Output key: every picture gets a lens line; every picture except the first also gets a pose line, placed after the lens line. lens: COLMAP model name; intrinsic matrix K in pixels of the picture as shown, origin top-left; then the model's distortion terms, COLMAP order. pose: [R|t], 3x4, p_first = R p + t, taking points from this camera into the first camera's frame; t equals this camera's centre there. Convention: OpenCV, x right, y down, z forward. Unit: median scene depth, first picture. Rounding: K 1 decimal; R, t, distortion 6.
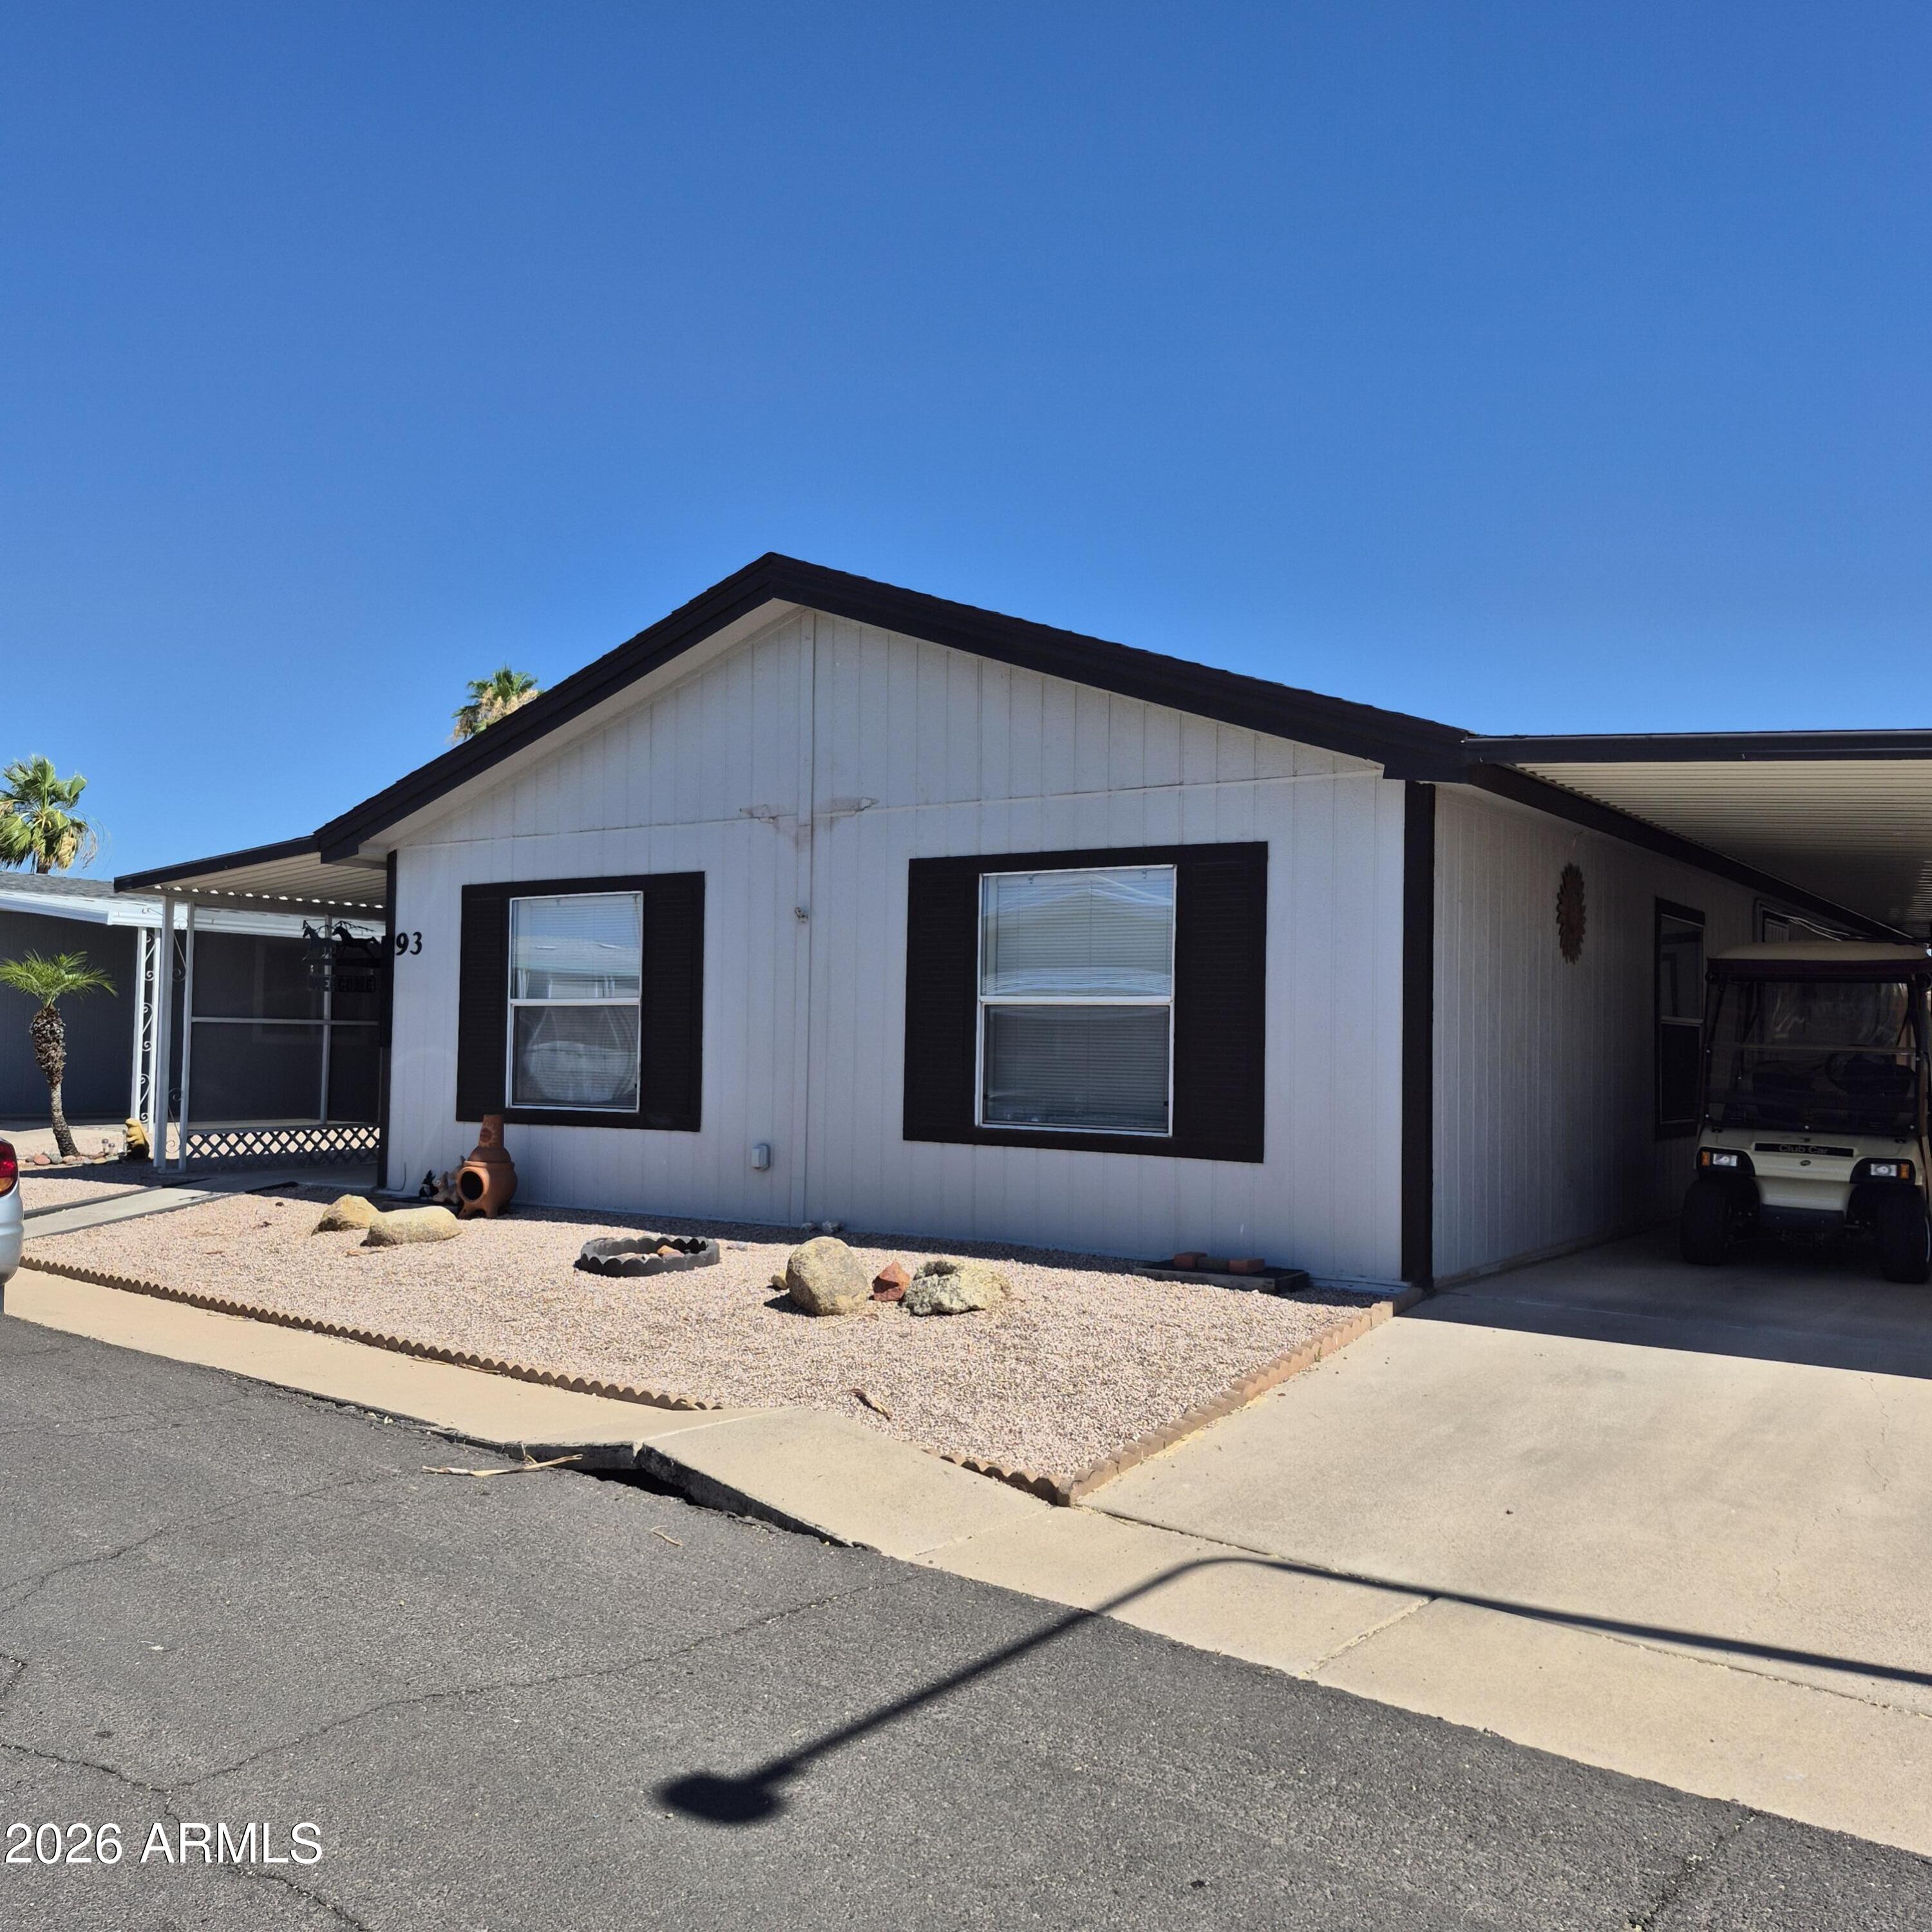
lens RADIAL K [[1836.8, 0, 960.8], [0, 1836.8, 968.8], [0, 0, 1]] dist [0.150646, -0.199266]
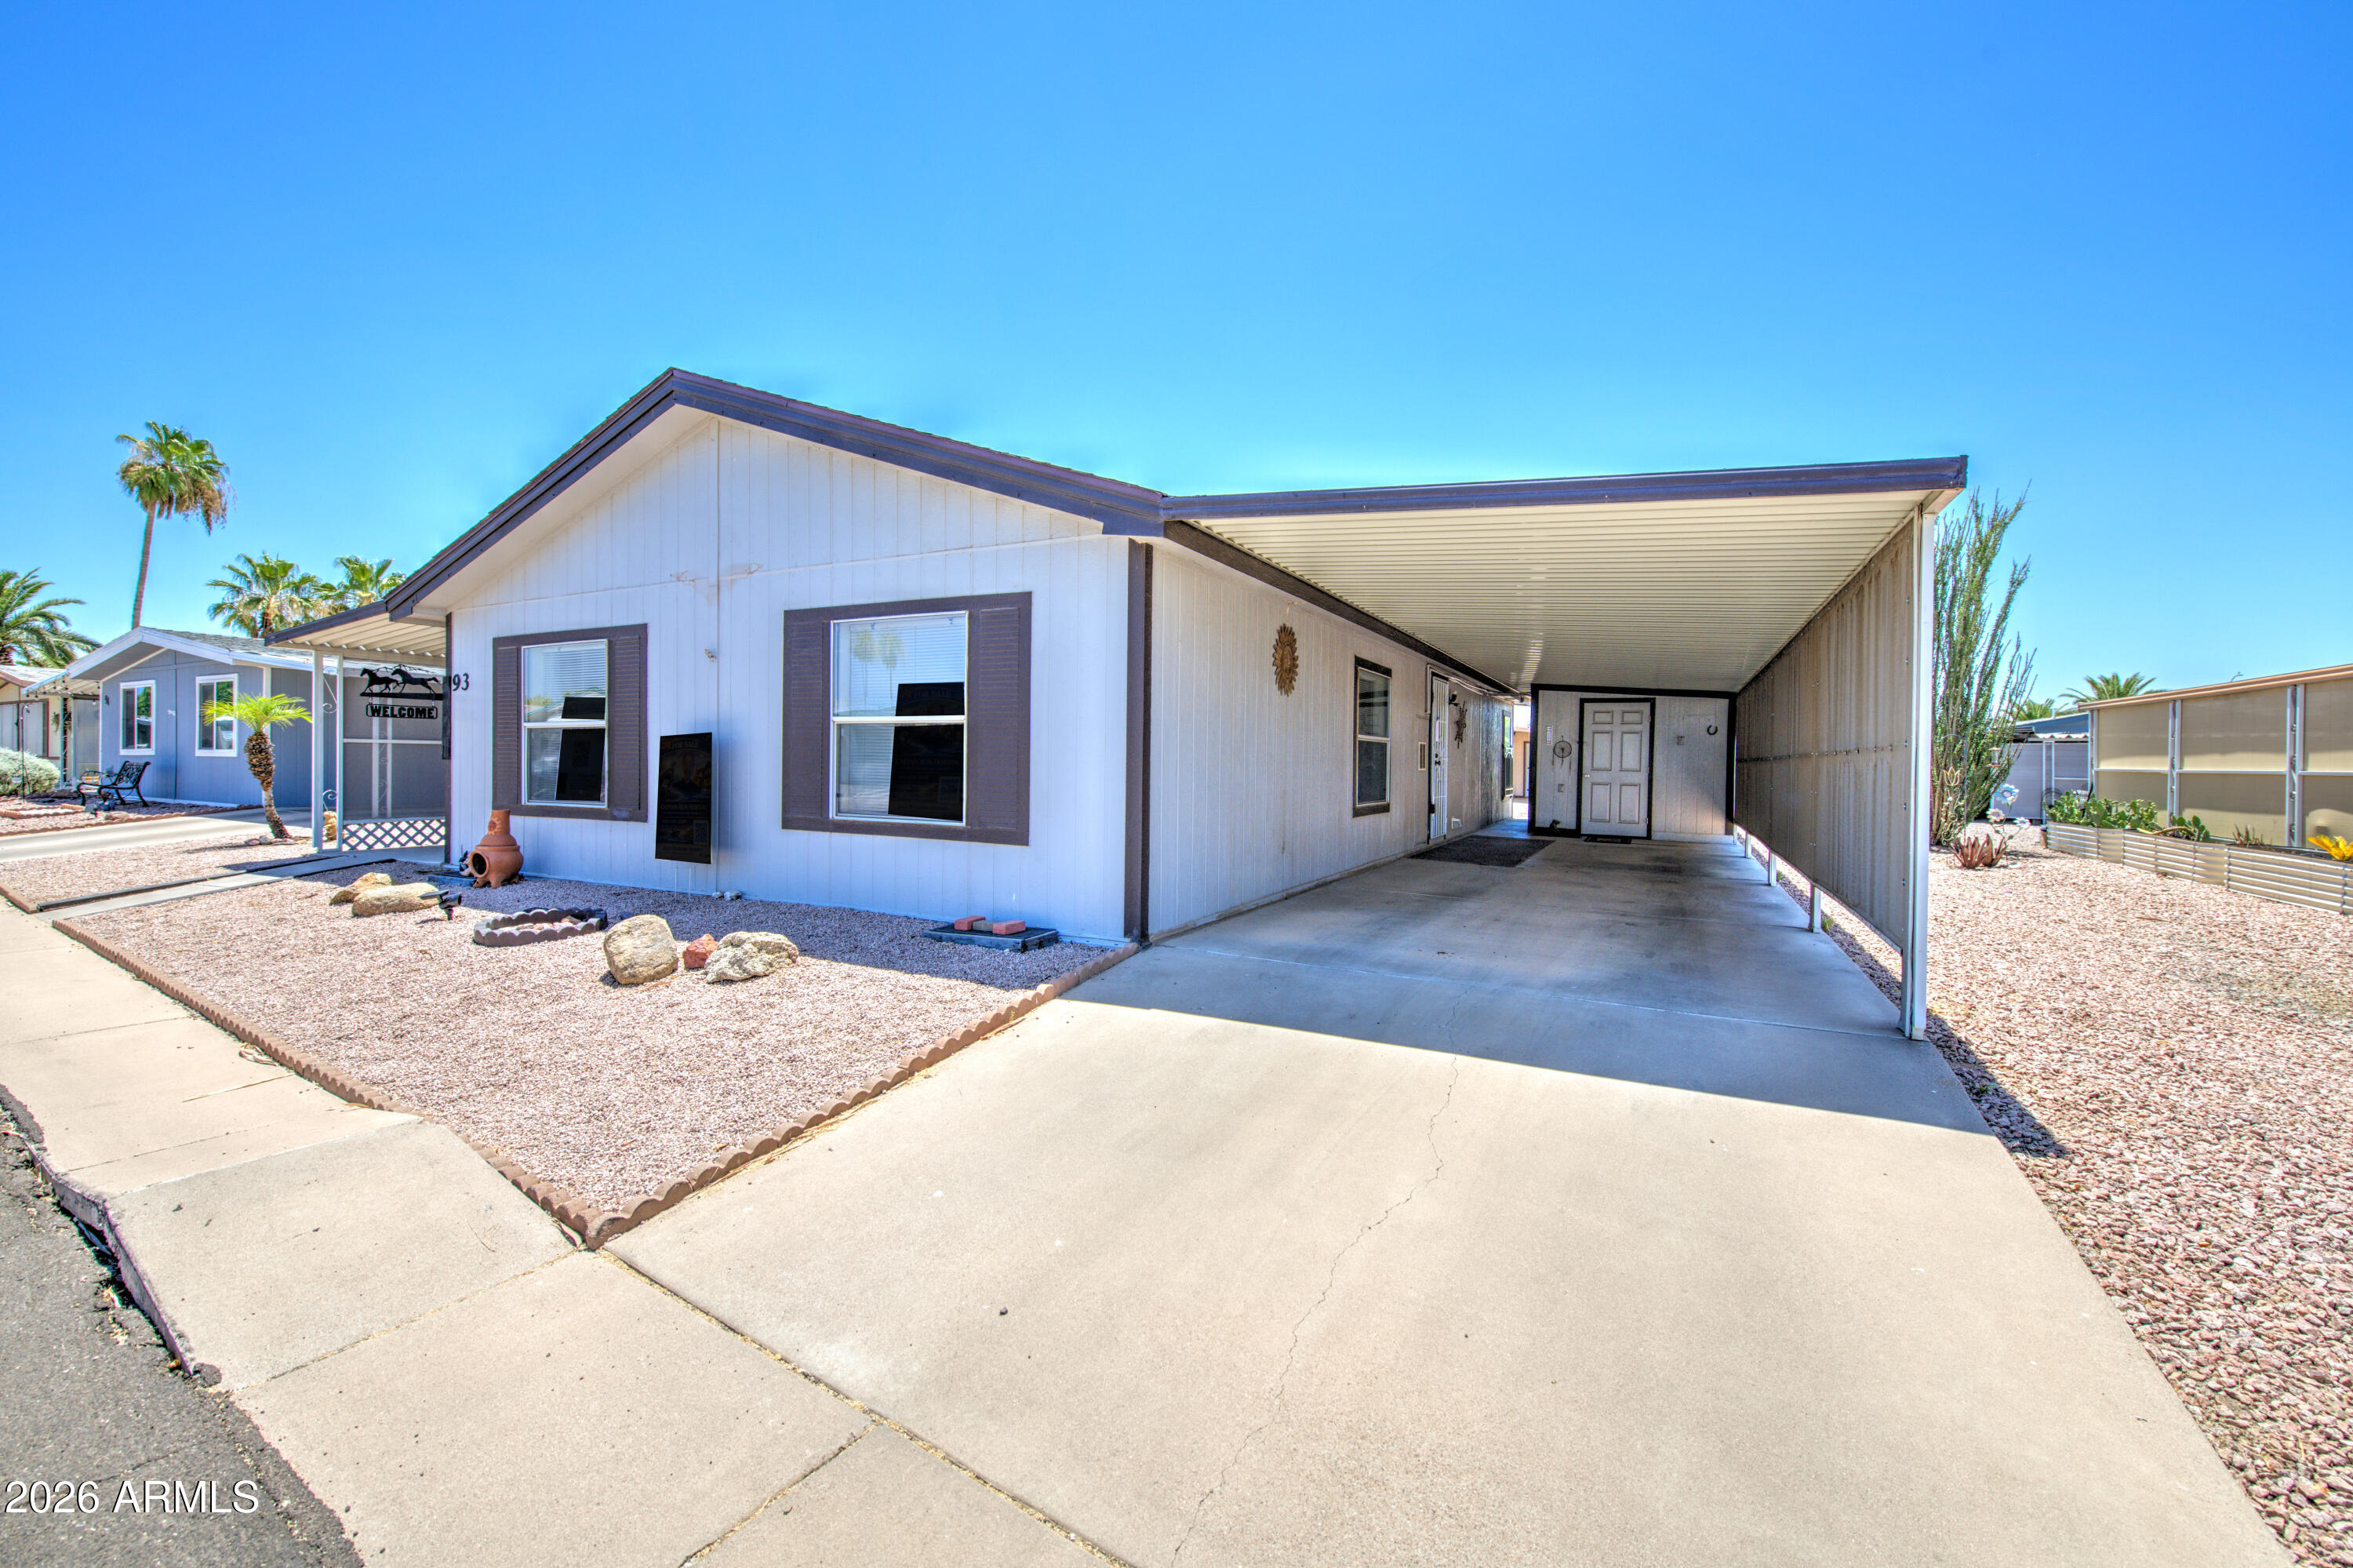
lens RADIAL K [[982.2, 0, 1194.1], [0, 982.2, 770.9], [0, 0, 1]] dist [0.001827, 0.000068]
pose [[0.990769, -0.005078, 0.135469, 0.186023], [-0.001772, 0.998727, 0.050402, 0.019580], [-0.135552, -0.050177, 0.989499, 0.320035]]
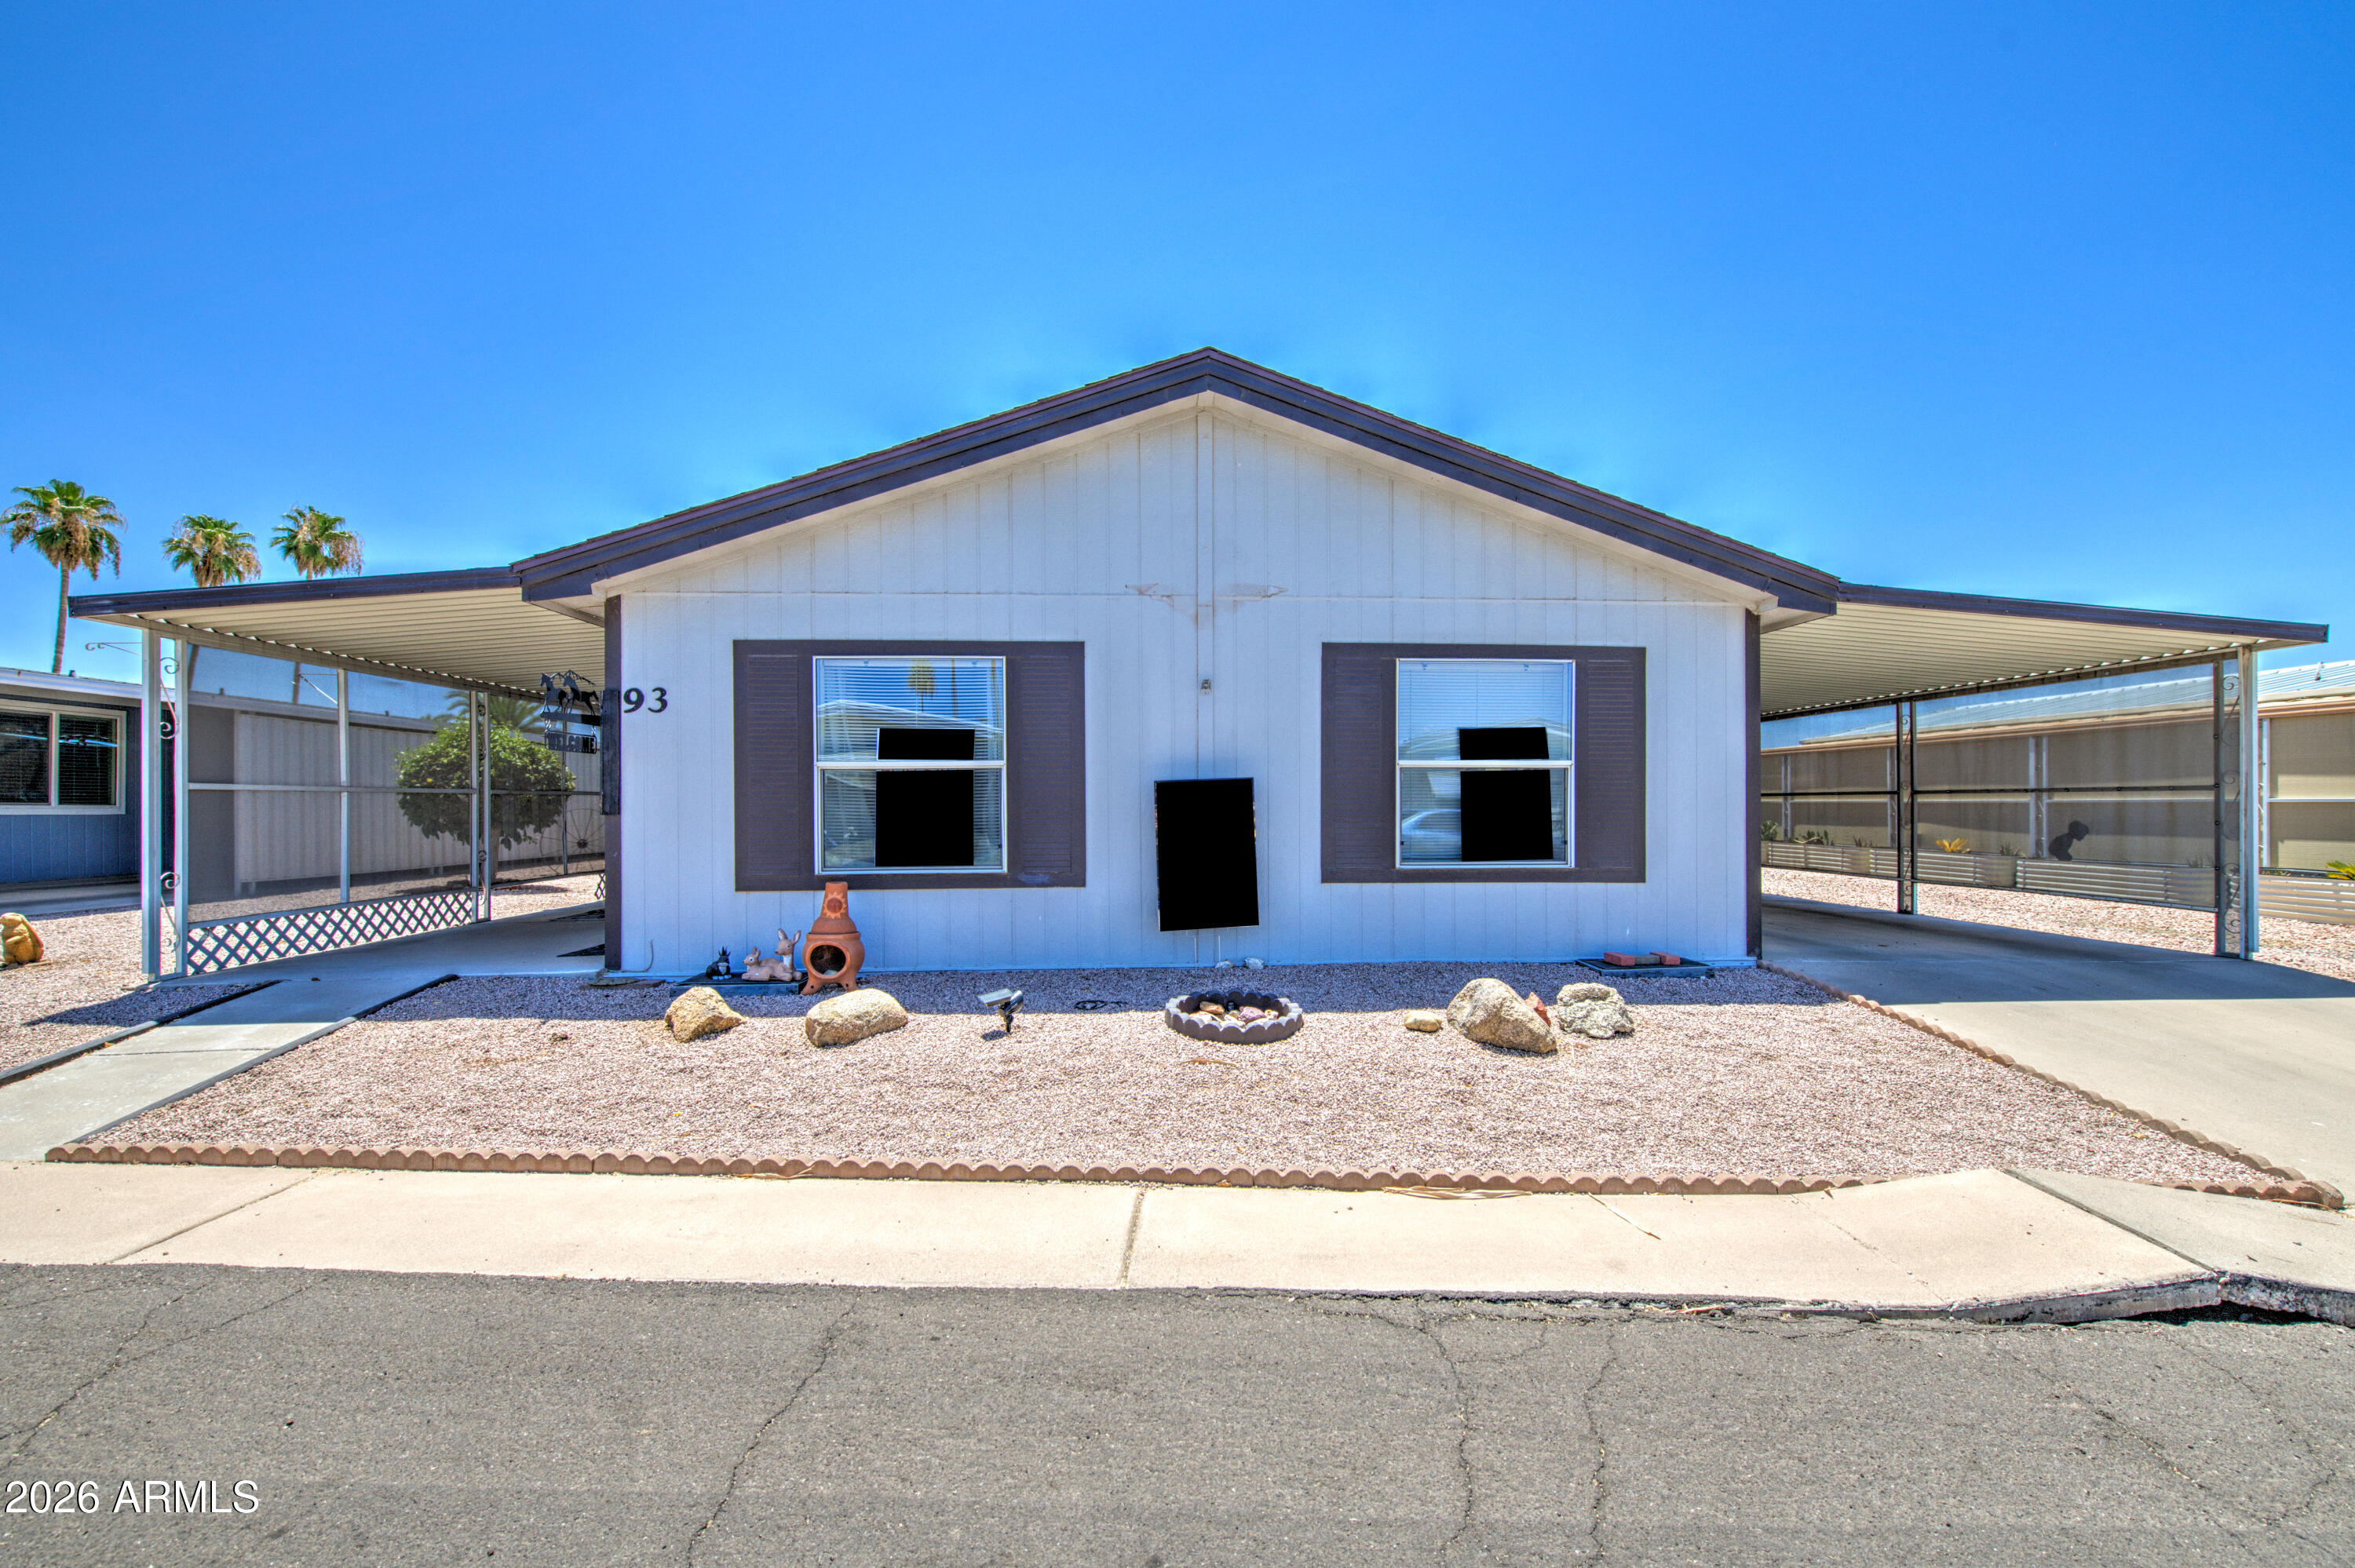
lens RADIAL K [[953.4, 0, 1158.6], [0, 953.4, 806.6], [0, 0, 1]] dist [0.001968, 0.000070]
pose [[0.777437, -0.016558, 0.628743, -0.563853], [-0.010170, 0.999192, 0.038889, 0.025191], [-0.628879, -0.036628, 0.776640, 0.680990]]
